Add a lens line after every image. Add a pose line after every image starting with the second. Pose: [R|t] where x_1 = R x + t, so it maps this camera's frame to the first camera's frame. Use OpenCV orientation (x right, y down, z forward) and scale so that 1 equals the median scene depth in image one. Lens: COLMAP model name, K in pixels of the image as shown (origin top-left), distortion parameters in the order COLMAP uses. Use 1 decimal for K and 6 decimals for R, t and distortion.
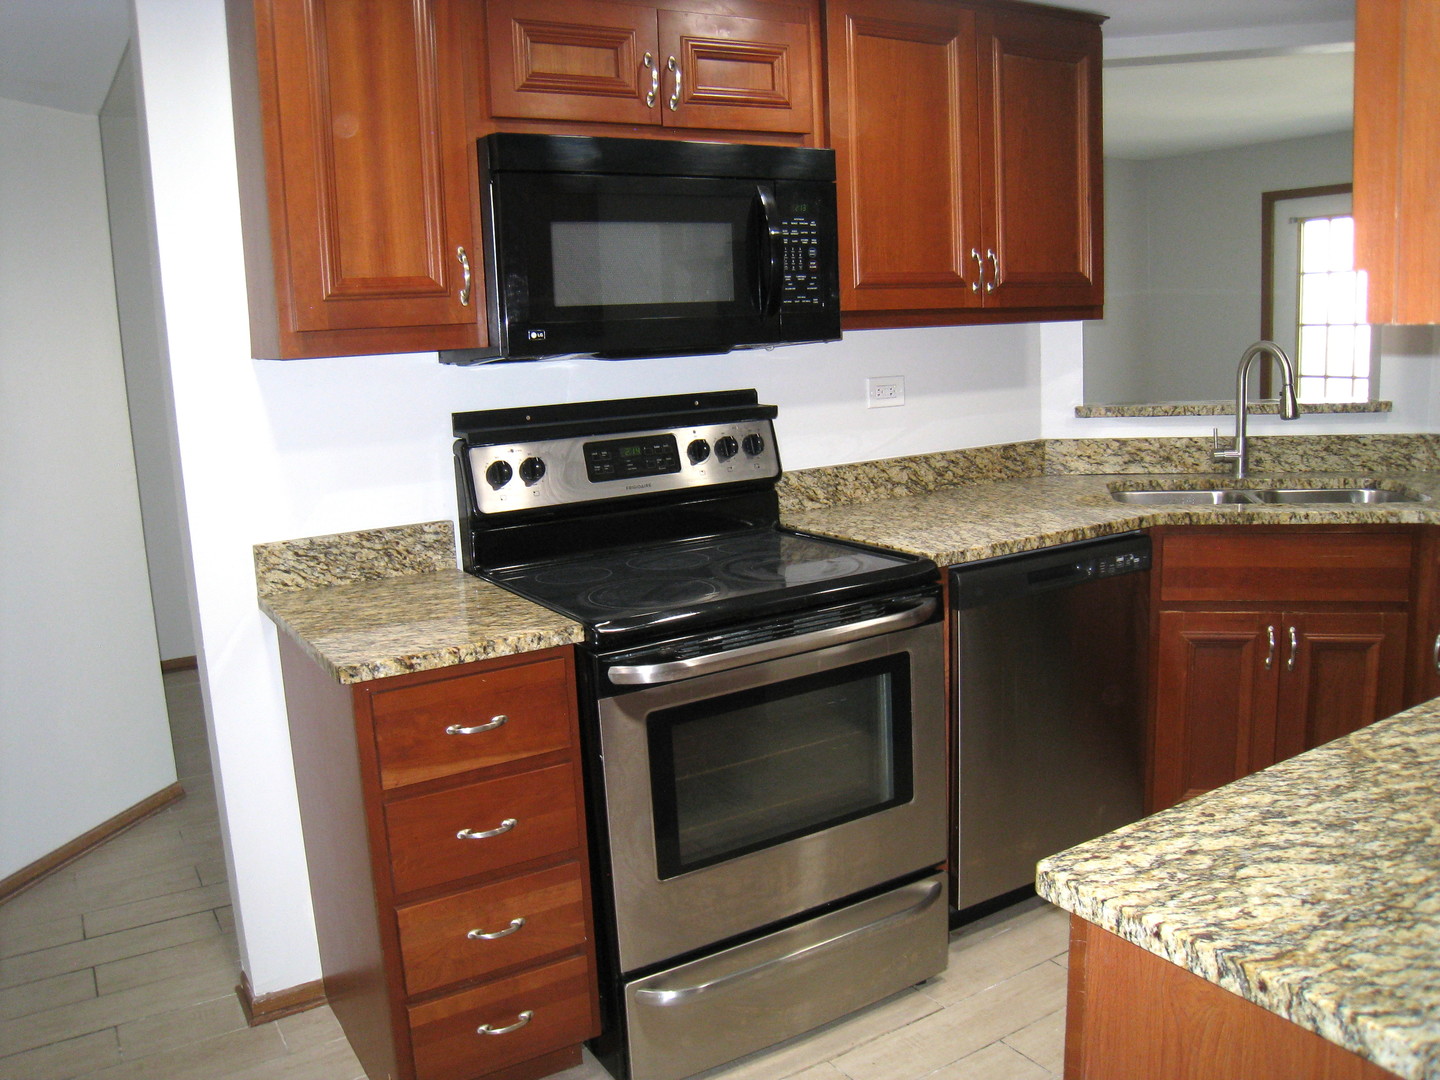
lens RADIAL K [[1207.5, 0, 712.9], [0, 1207.5, 542.3], [0, 0, 1]] dist [-0.158722, 0.103487]
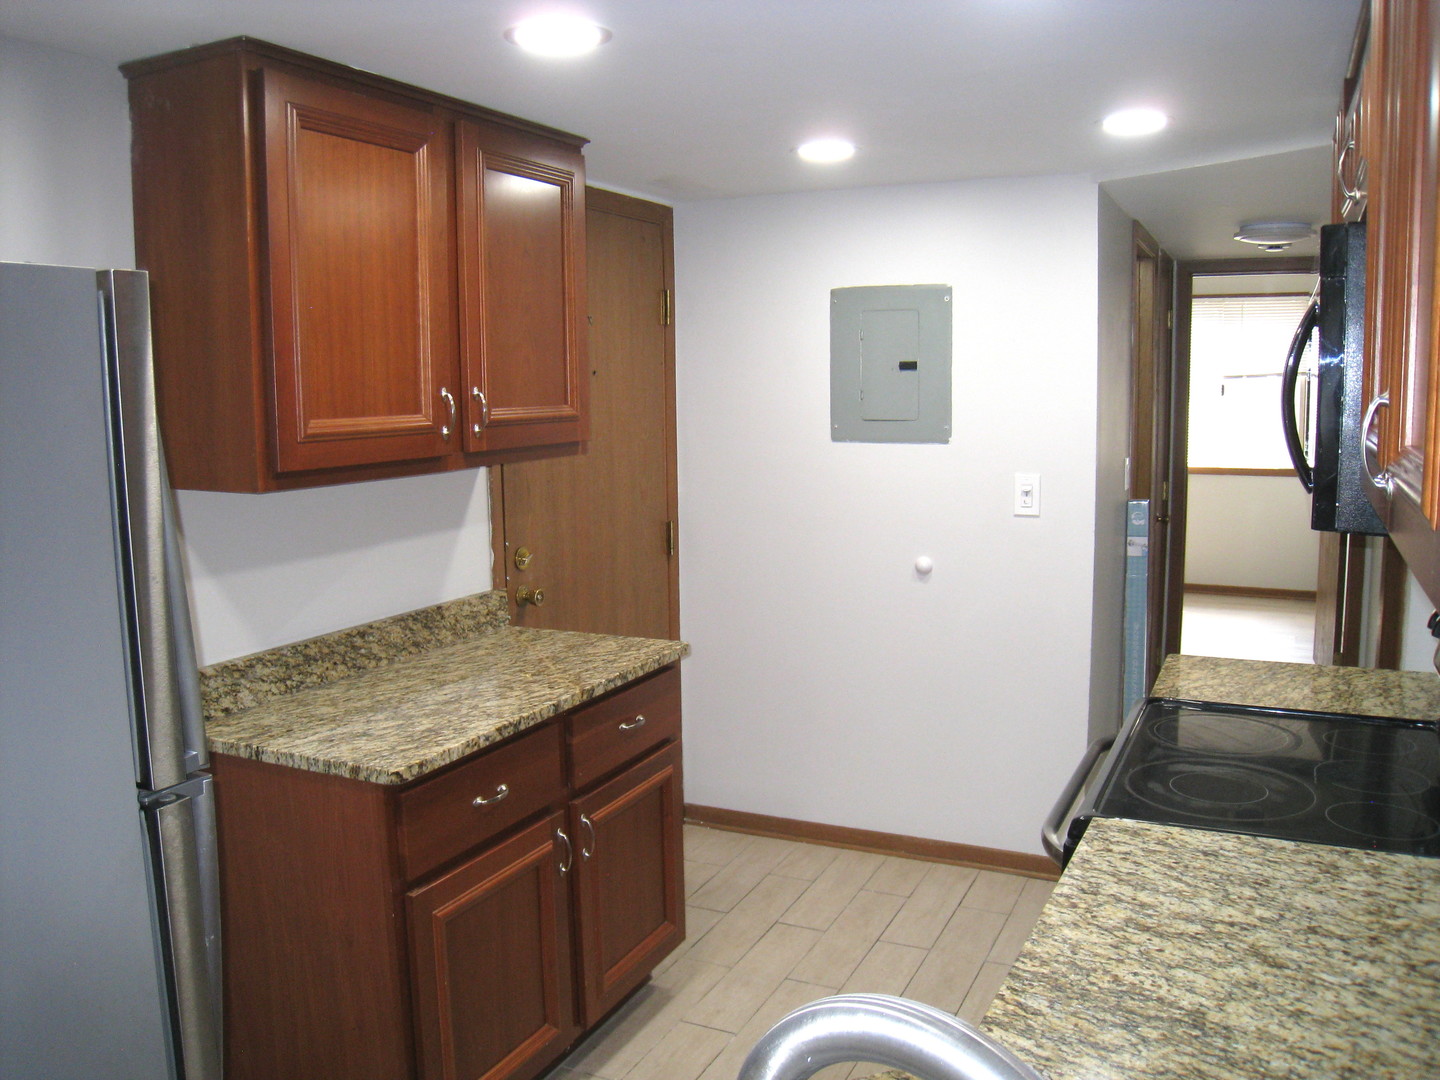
lens RADIAL K [[1207.5, 0, 708.4], [0, 1207.5, 530.0], [0, 0, 1]] dist [-0.158722, 0.103487]
pose [[-0.839806, 0.123879, -0.528564, 0.556334], [-0.043160, 0.955301, 0.292467, -0.265146], [0.541168, 0.268428, -0.796921, 1.052476]]
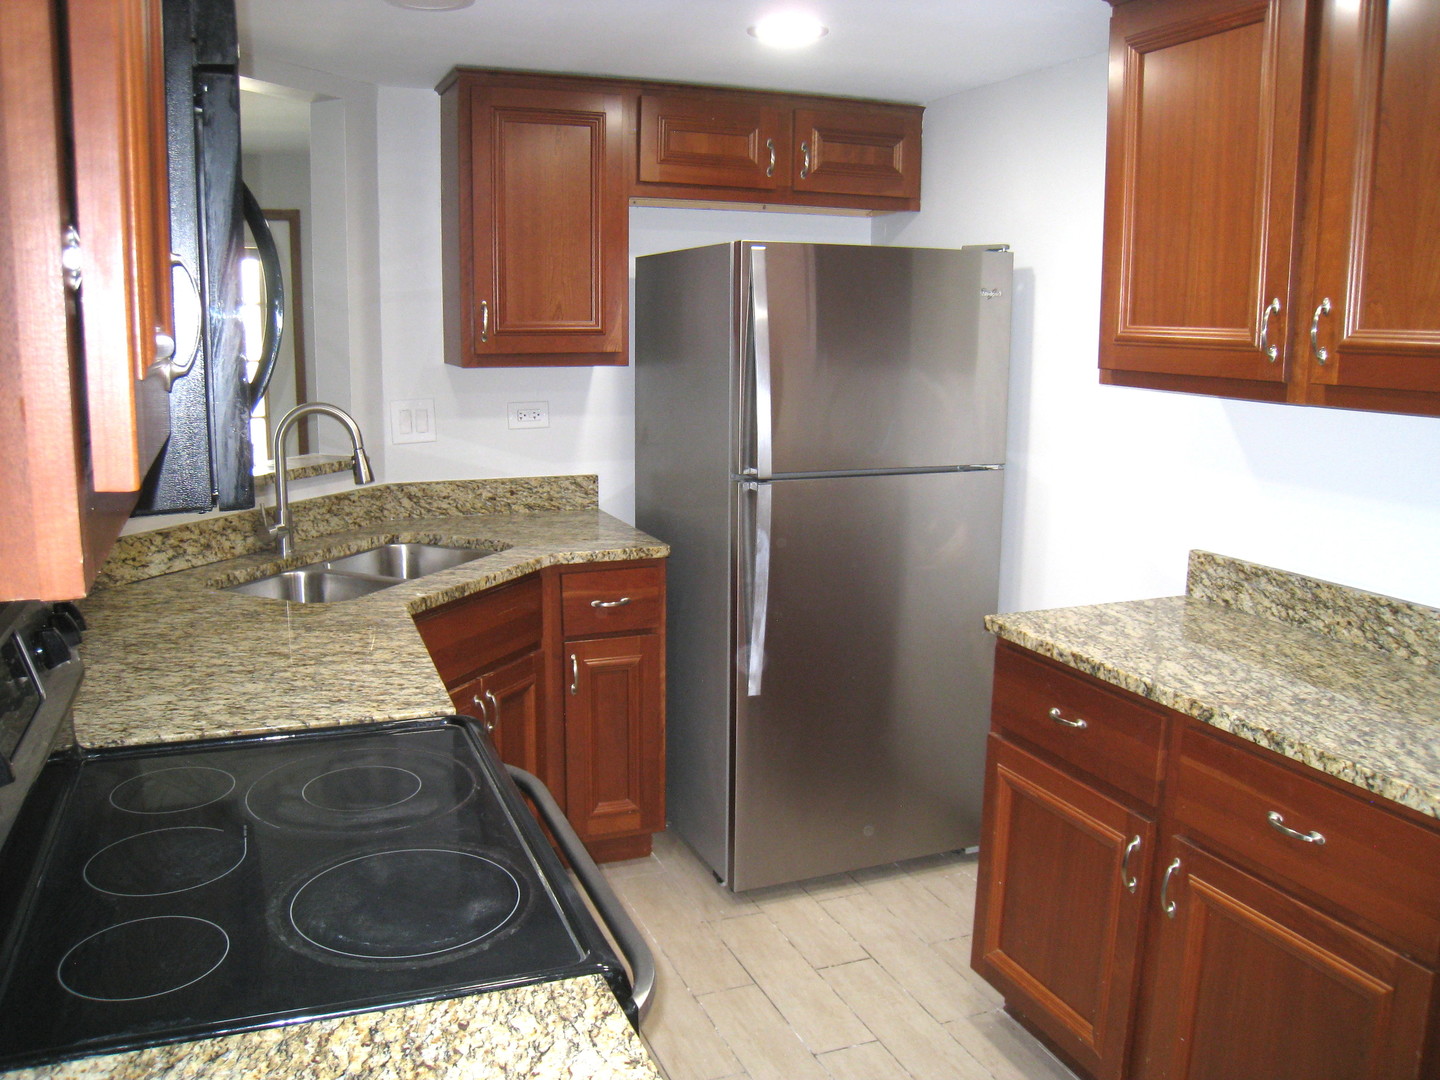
lens RADIAL K [[1207.5, 0, 713.5], [0, 1207.5, 545.5], [0, 0, 1]] dist [-0.158722, 0.103487]
pose [[0.168913, -0.134386, 0.976427, -0.377675], [0.159950, 0.981267, 0.107382, -0.107530], [-0.972566, 0.138041, 0.187244, 0.520179]]
